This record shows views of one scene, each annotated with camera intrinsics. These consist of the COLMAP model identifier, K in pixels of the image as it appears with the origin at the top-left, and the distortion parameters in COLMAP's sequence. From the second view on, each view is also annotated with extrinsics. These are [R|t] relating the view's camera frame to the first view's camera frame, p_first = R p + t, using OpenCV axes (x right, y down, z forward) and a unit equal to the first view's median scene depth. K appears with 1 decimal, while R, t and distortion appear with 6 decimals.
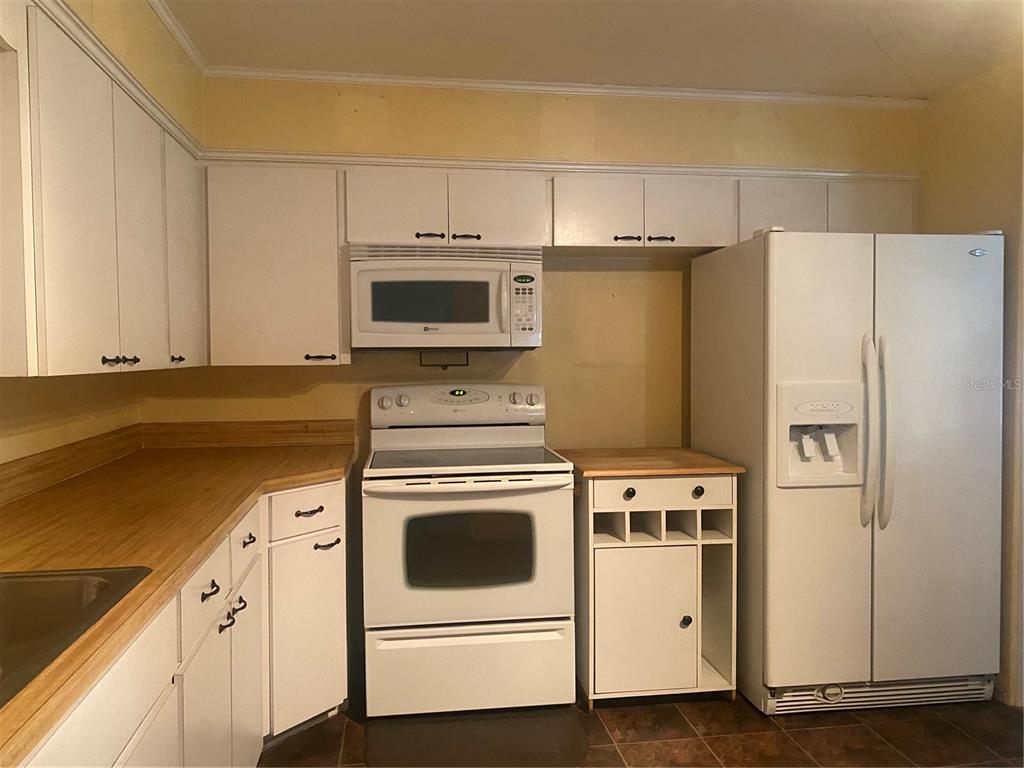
lens RADIAL K [[781.7, 0, 515.6], [0, 781.7, 380.5], [0, 0, 1]] dist [0.067499, -0.108806]
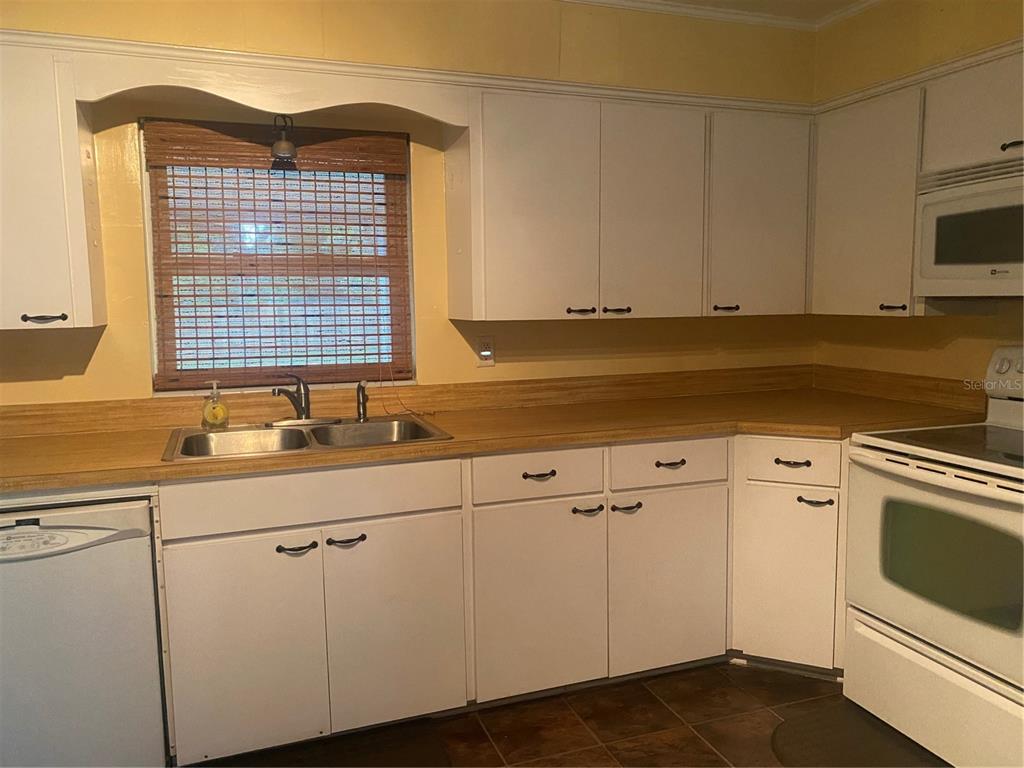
lens RADIAL K [[781.7, 0, 515.6], [0, 781.7, 380.5], [0, 0, 1]] dist [0.067499, -0.108806]
pose [[0.187016, 0.107758, -0.976429, 0.565900], [-0.027373, 0.994151, 0.104471, -0.028992], [0.981975, 0.007190, 0.188872, 0.405743]]
